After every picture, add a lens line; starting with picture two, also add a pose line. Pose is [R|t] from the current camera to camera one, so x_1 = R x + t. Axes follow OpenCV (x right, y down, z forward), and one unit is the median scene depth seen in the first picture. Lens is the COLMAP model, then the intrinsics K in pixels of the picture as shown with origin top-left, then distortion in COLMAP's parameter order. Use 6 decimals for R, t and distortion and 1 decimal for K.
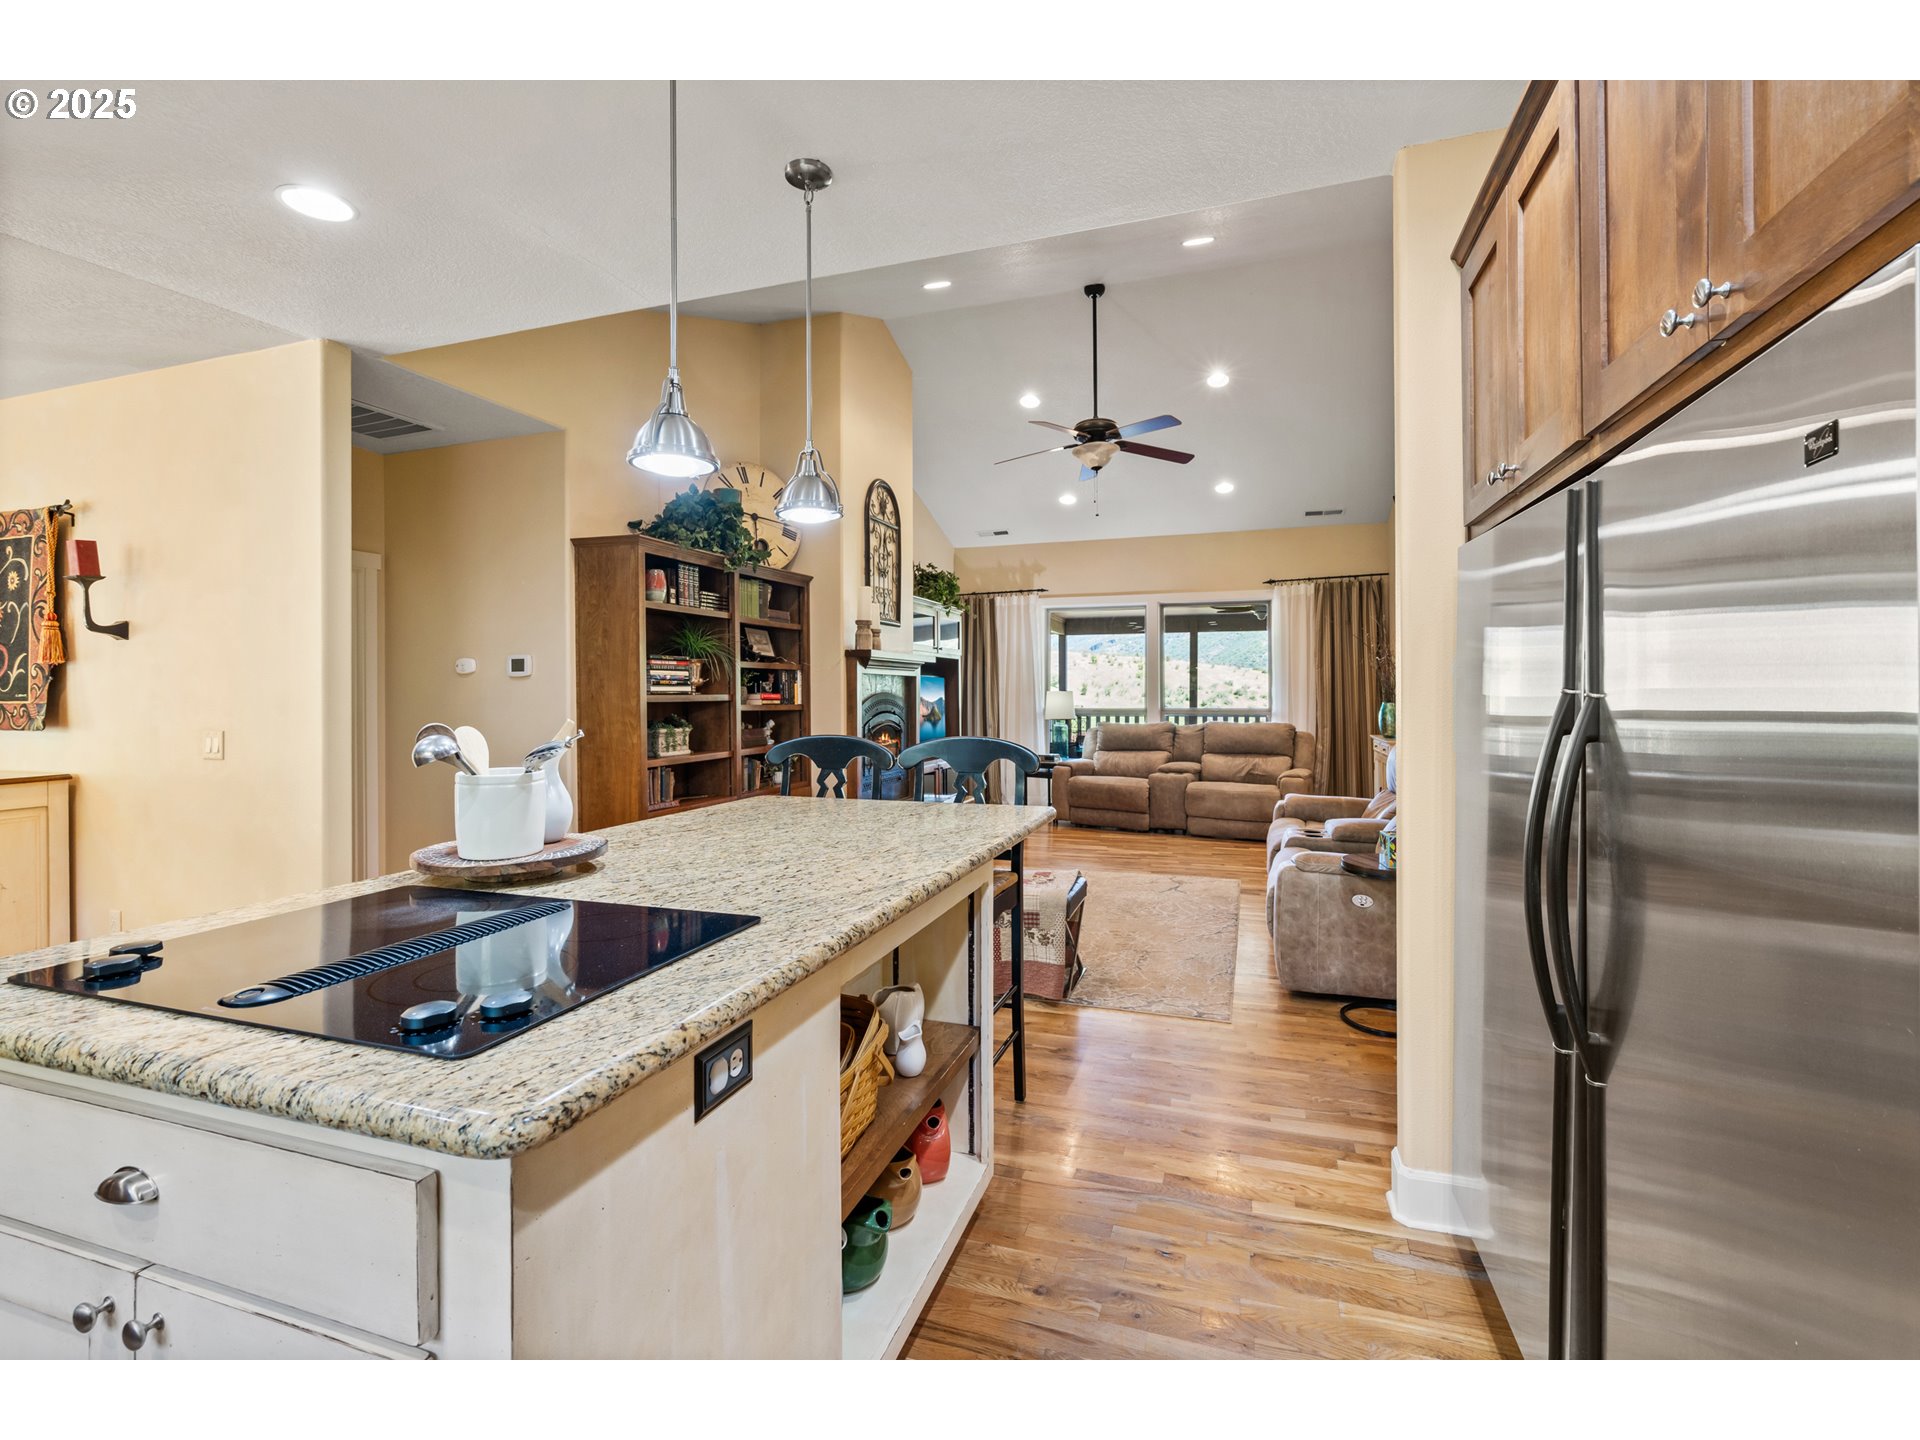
lens RADIAL K [[879.0, 0, 952.8], [0, 879.0, 700.2], [0, 0, 1]] dist [-0.004526, -0.000227]
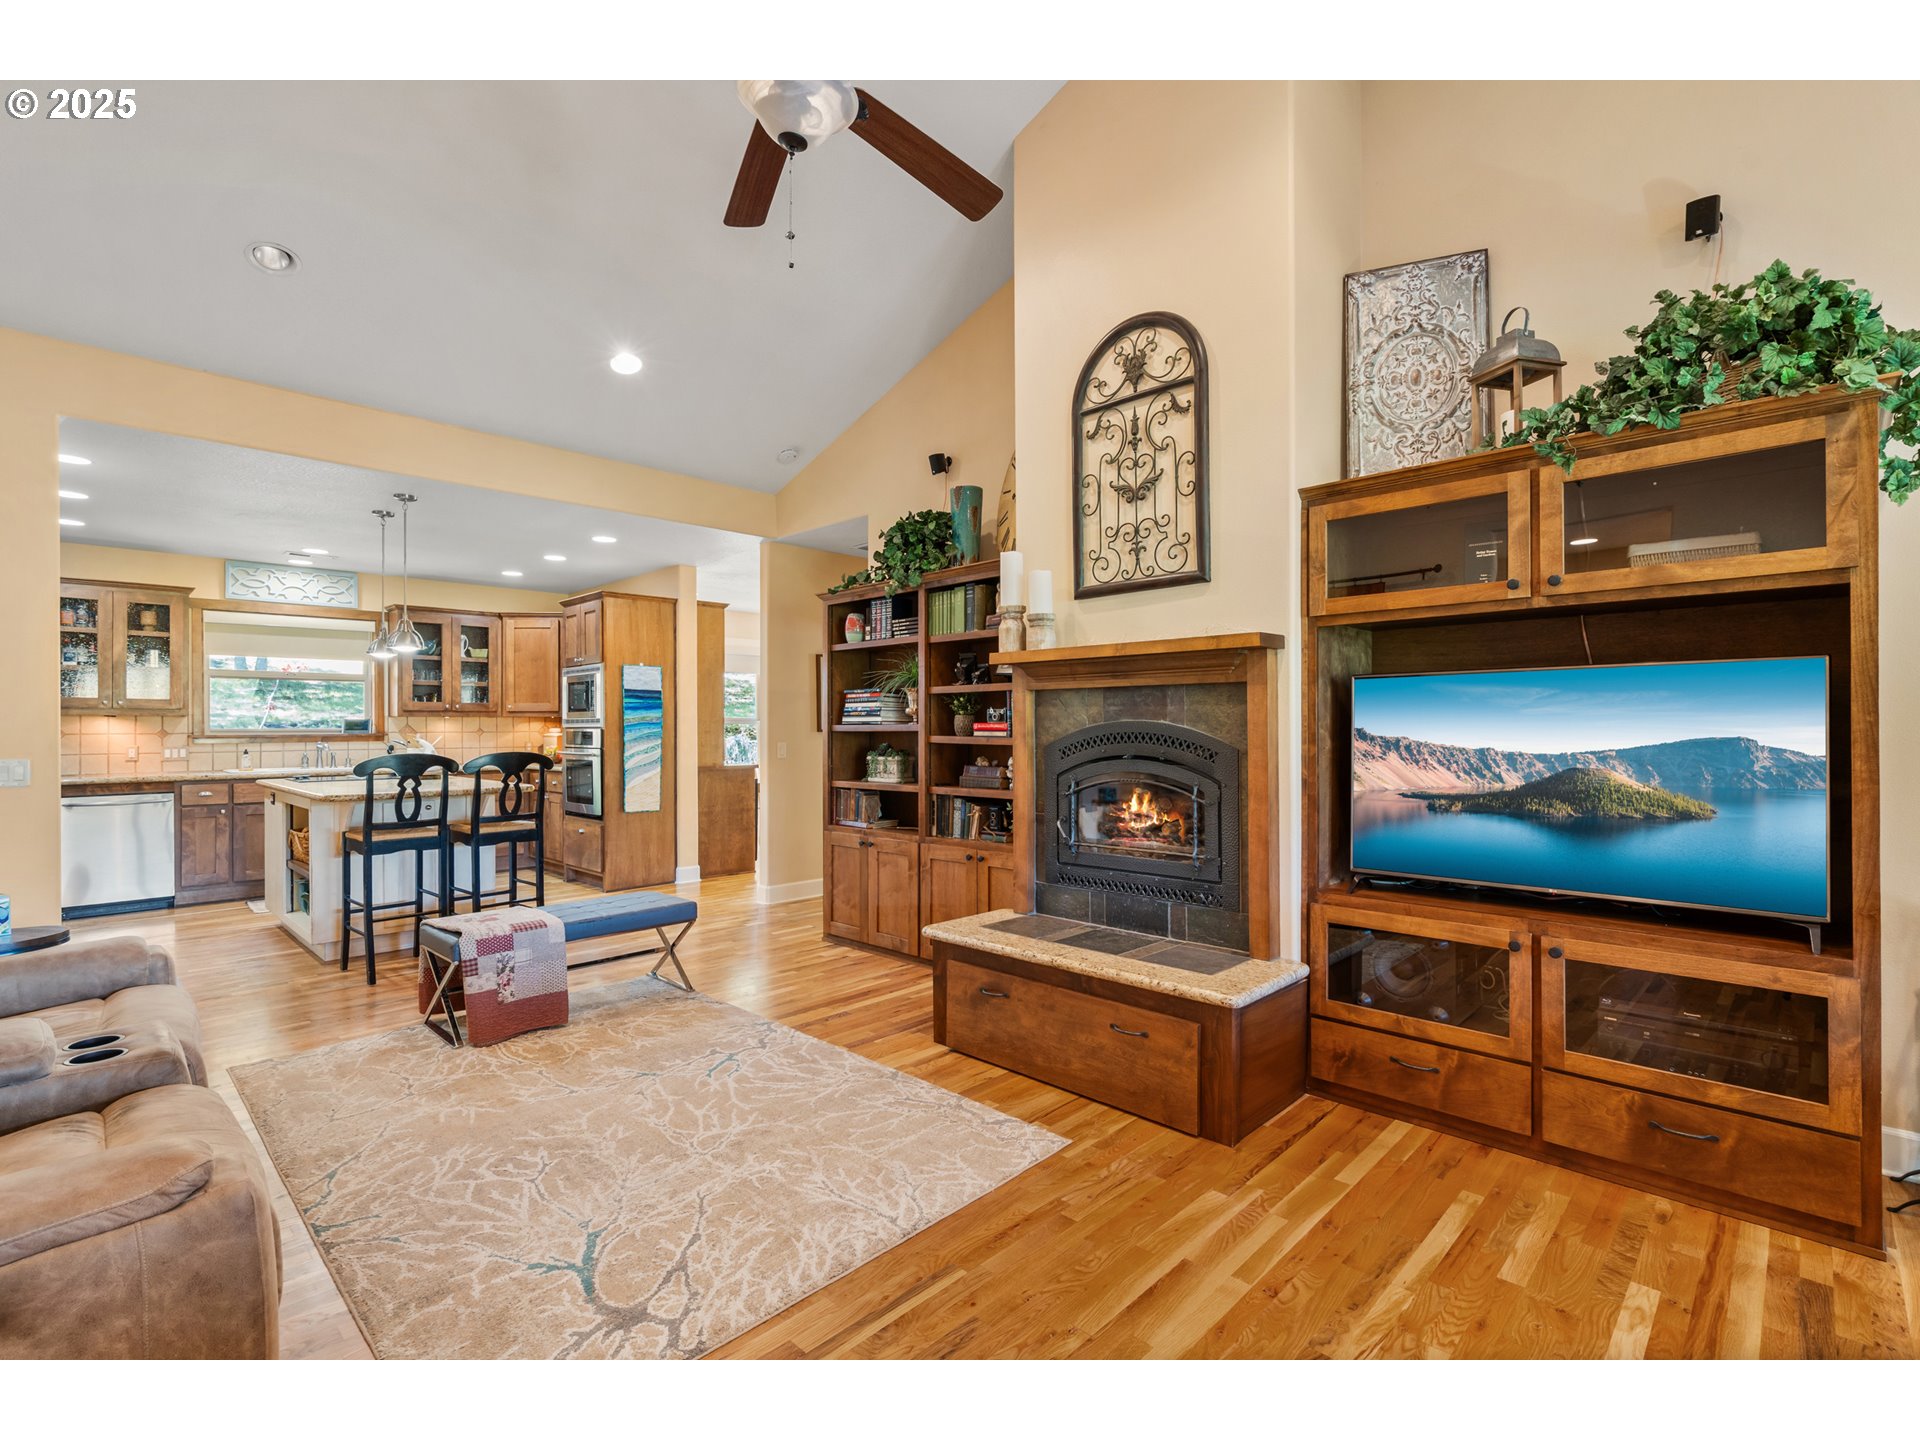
lens RADIAL K [[879.0, 0, 945.8], [0, 879.0, 728.9], [0, 0, 1]] dist [-0.004526, -0.000227]
pose [[-0.432885, 0.001575, -0.901448, 0.592556], [-0.003635, 0.999987, 0.003493, -0.004952], [0.901442, 0.004788, -0.432874, 1.496576]]
